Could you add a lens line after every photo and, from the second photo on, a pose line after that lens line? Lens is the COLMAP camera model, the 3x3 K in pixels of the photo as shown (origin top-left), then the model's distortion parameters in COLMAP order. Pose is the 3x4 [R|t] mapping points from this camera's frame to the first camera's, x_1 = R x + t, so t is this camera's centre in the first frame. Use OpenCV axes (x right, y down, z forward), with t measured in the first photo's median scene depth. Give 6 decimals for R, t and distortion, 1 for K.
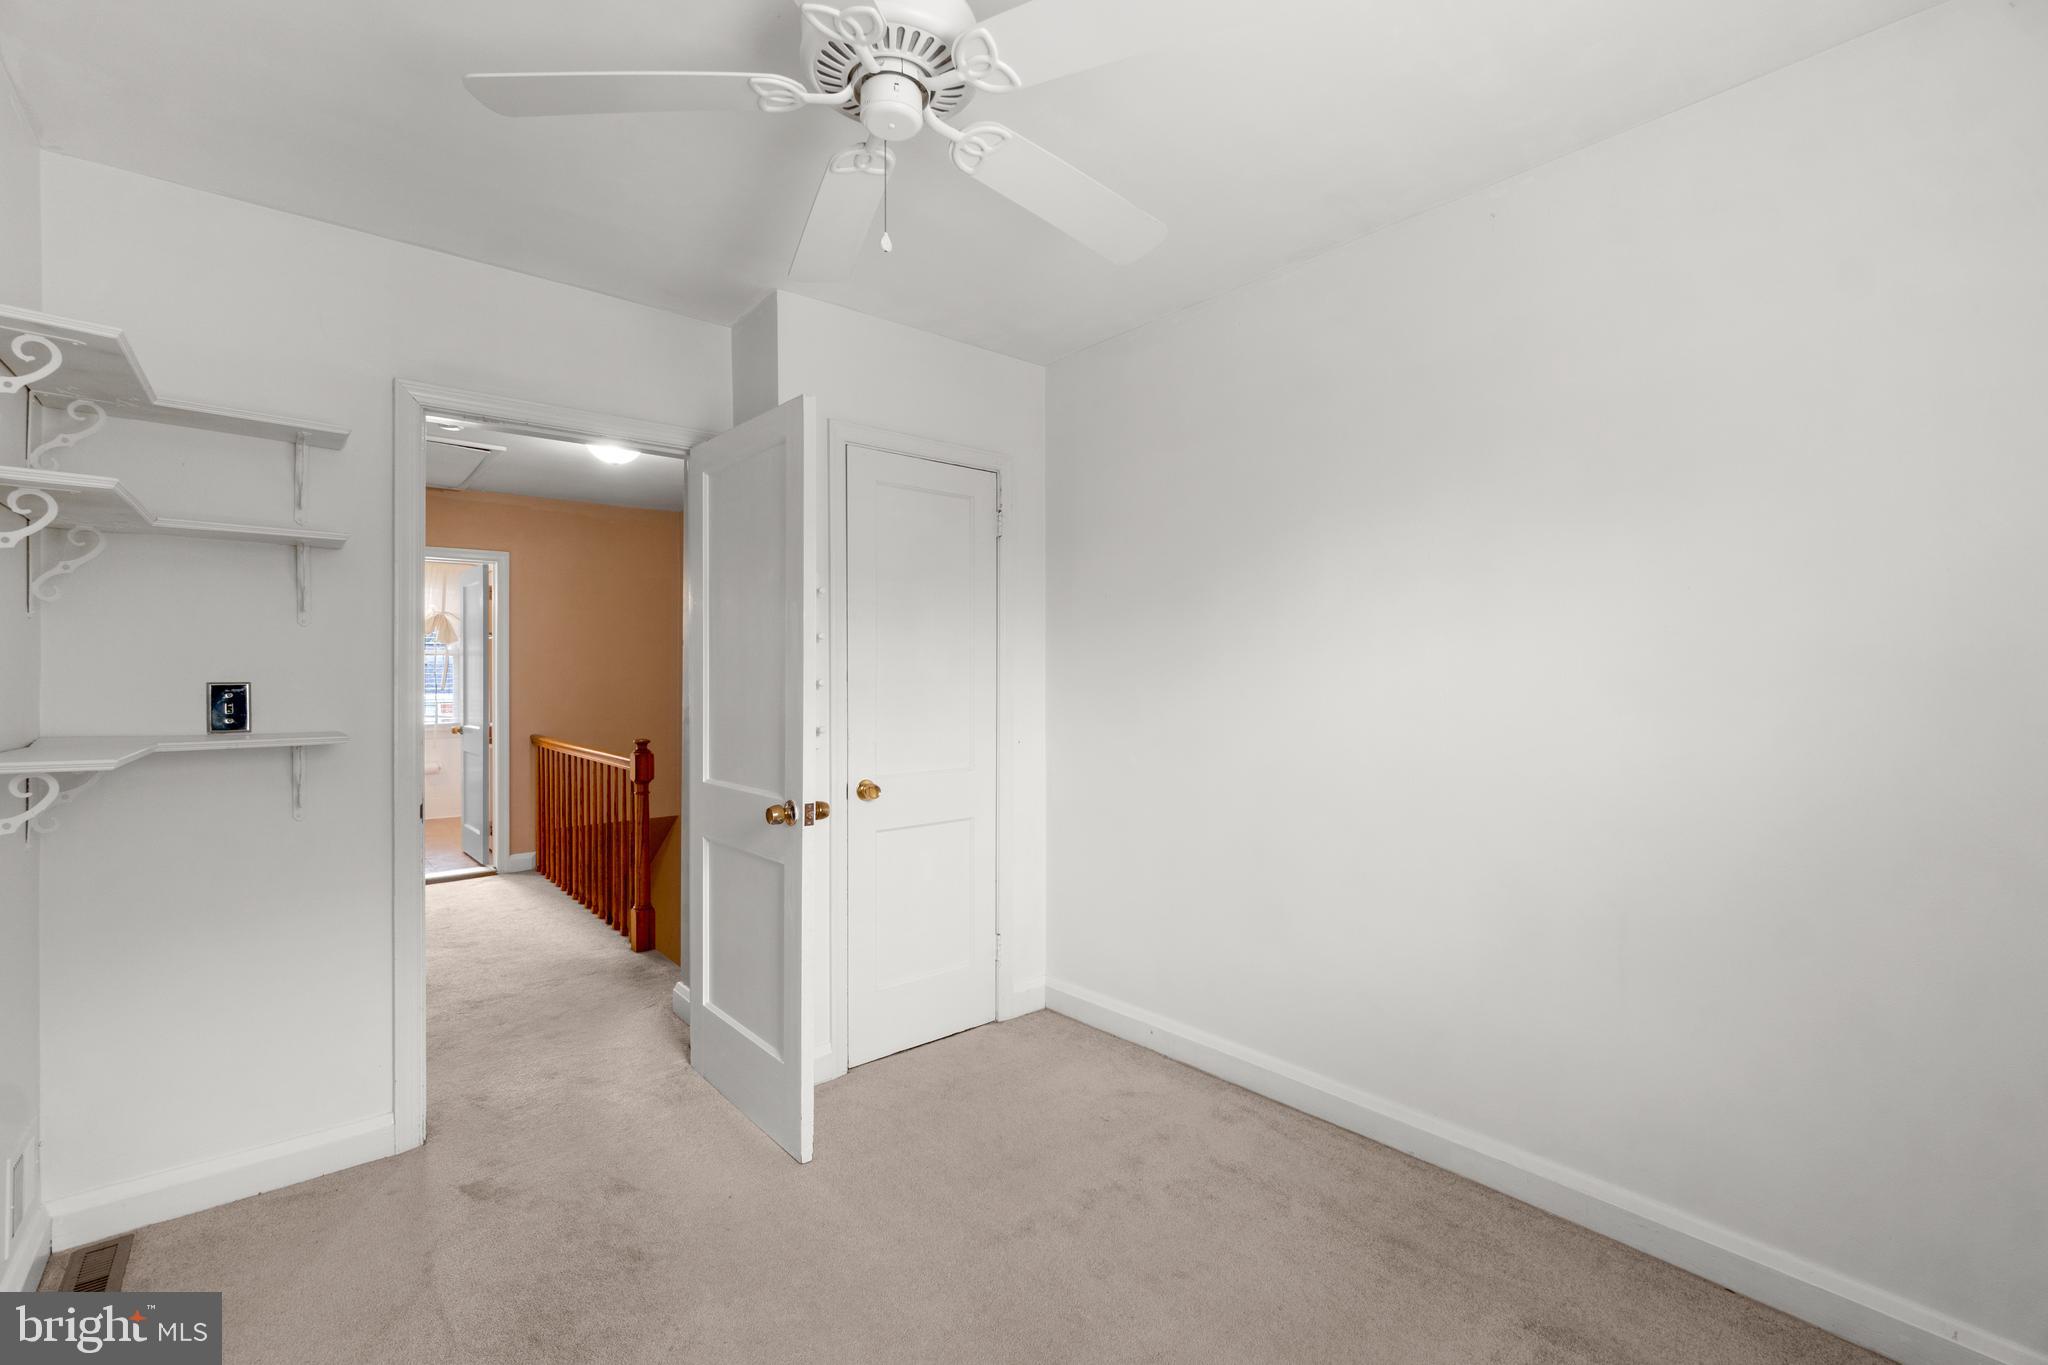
lens RADIAL K [[895.9, 0, 1019.8], [0, 895.9, 672.3], [0, 0, 1]] dist [-0.000881, -0.000194]
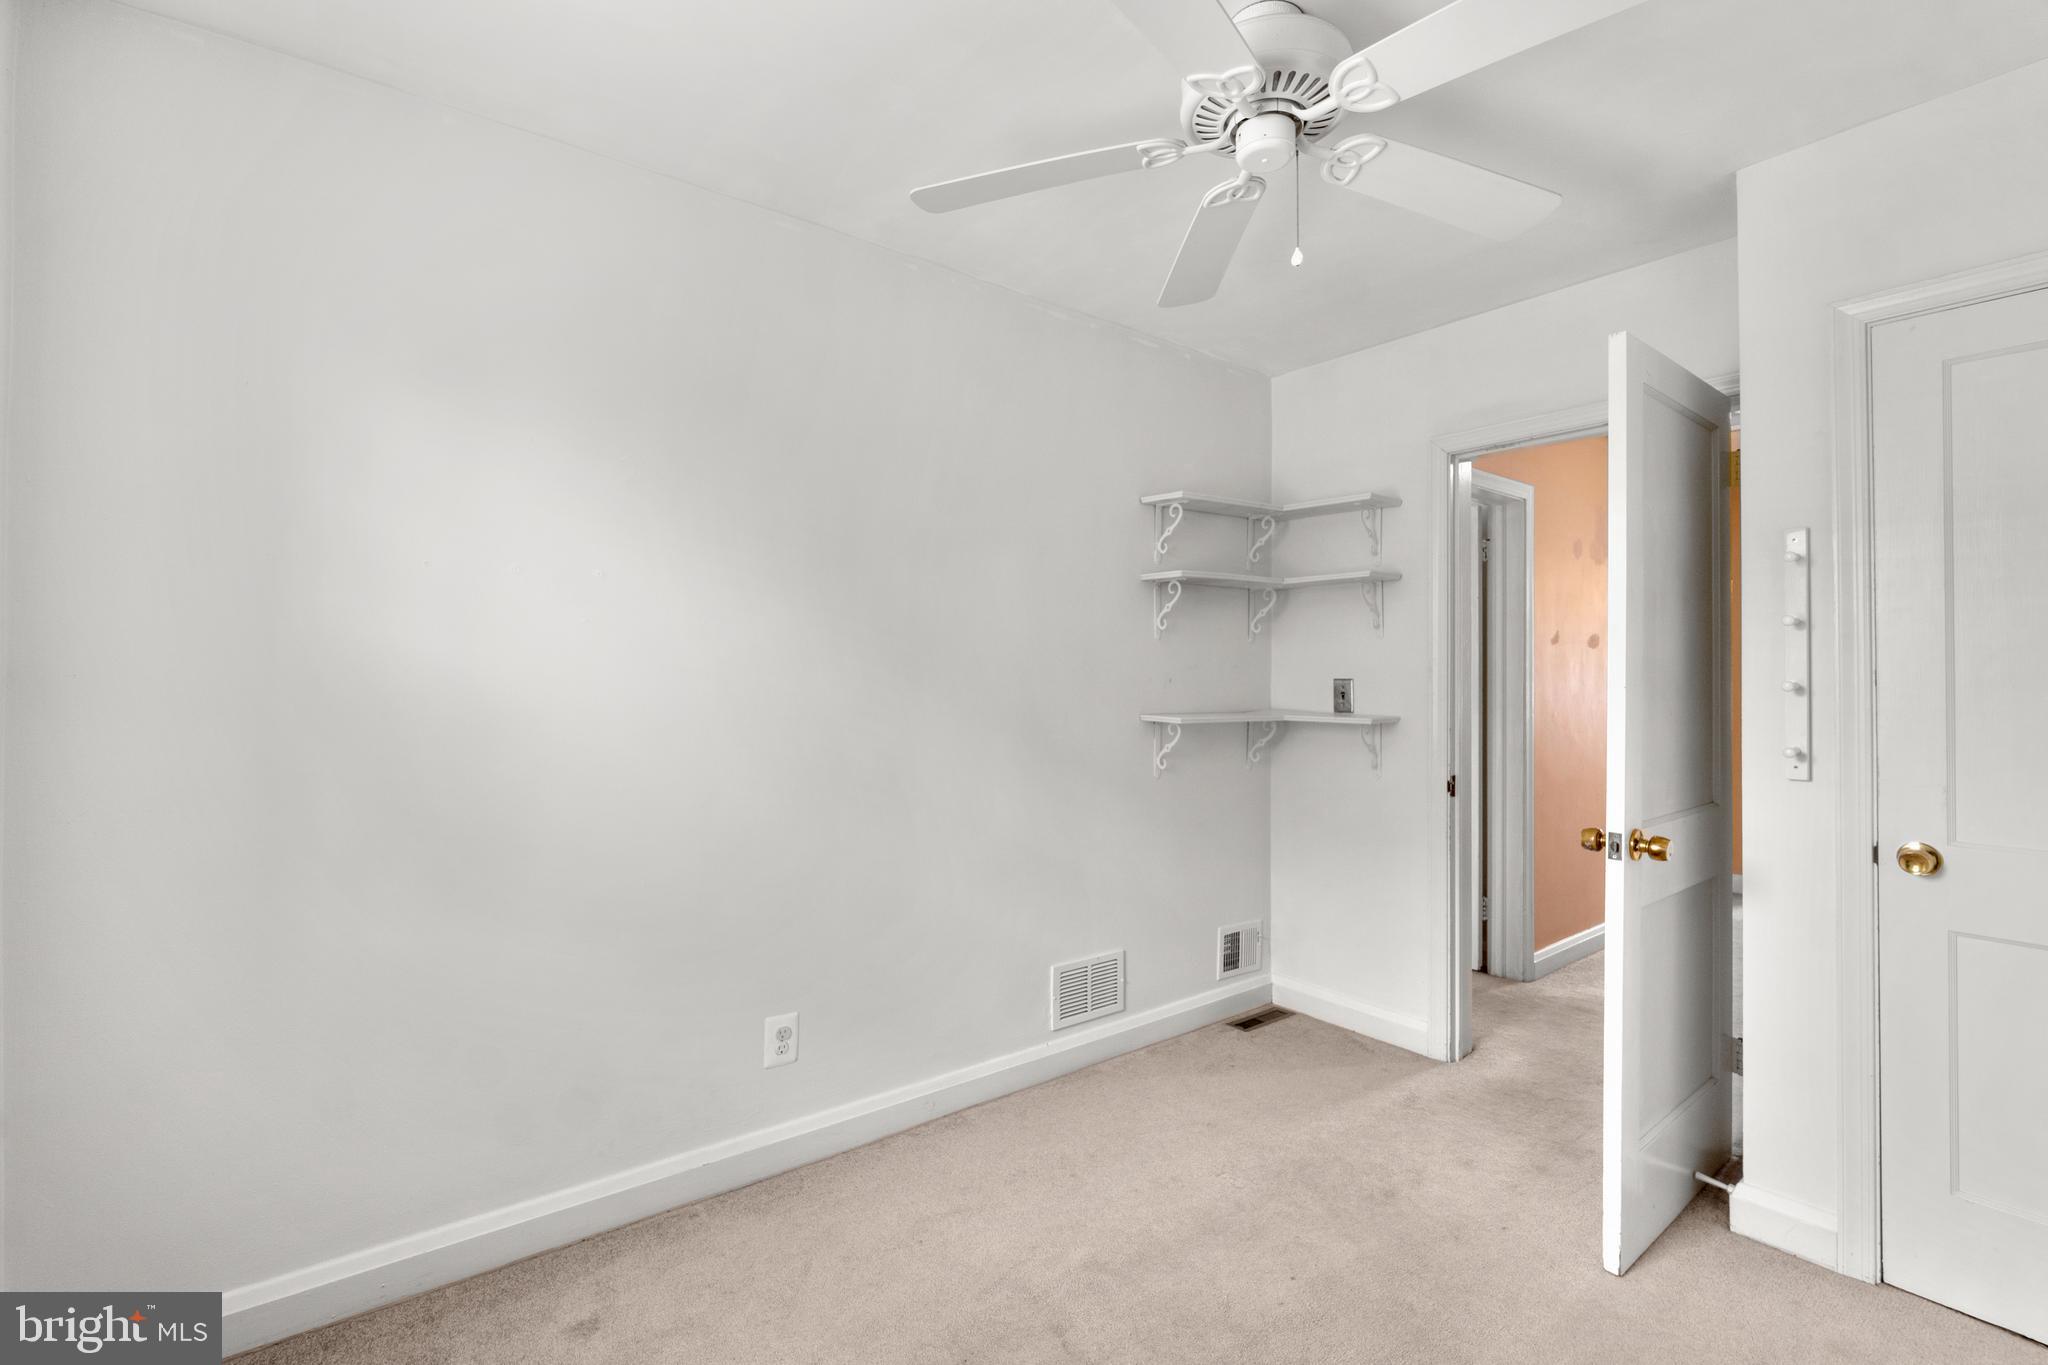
lens RADIAL K [[895.9, 0, 1019.8], [0, 895.9, 672.3], [0, 0, 1]] dist [-0.000881, -0.000194]
pose [[-0.028749, -0.000396, -0.999587, 0.605577], [0.000127, 1.000000, -0.000400, 0.000300], [0.999587, -0.000138, -0.028749, 0.487340]]
